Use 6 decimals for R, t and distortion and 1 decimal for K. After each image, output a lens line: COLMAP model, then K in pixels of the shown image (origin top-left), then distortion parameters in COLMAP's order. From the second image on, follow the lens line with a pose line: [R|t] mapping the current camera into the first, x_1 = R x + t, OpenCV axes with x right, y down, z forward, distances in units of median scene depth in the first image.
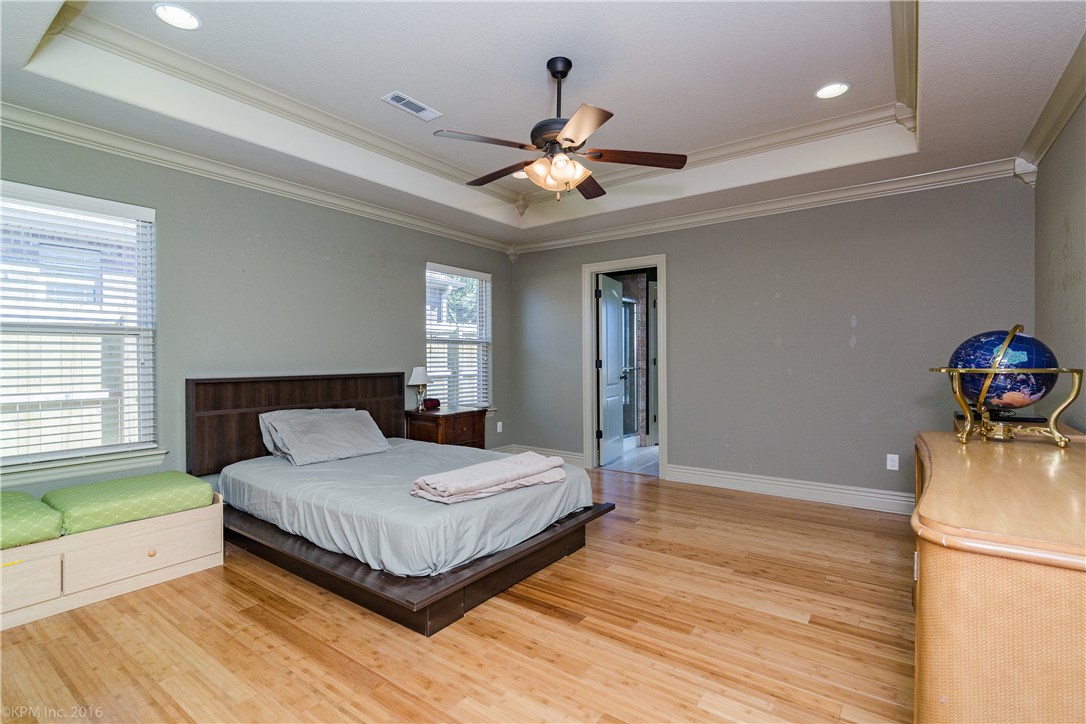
lens RADIAL K [[501.8, 0, 533.4], [0, 501.8, 359.6], [0, 0, 1]] dist [-0.000303, -0.000070]
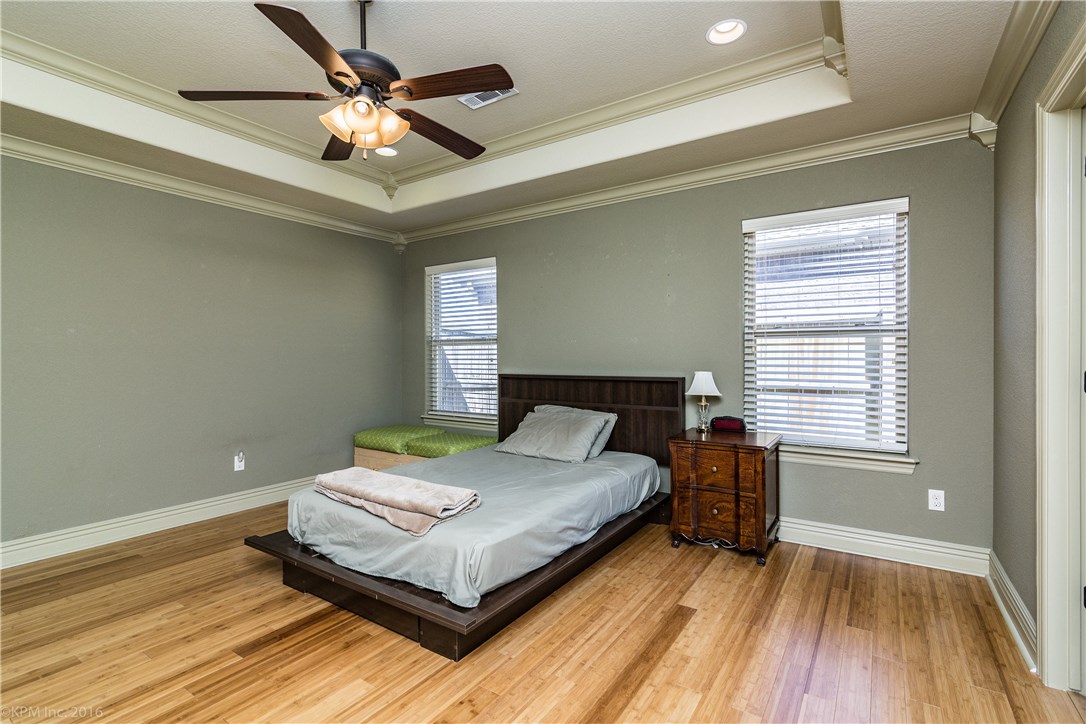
lens RADIAL K [[501.8, 0, 534.9], [0, 501.8, 361.2], [0, 0, 1]] dist [-0.000303, -0.000070]
pose [[0.059158, 0.009936, -0.998199, 0.708487], [-0.004557, 0.999943, 0.009683, -0.010017], [0.998238, 0.003976, 0.059200, 1.028473]]
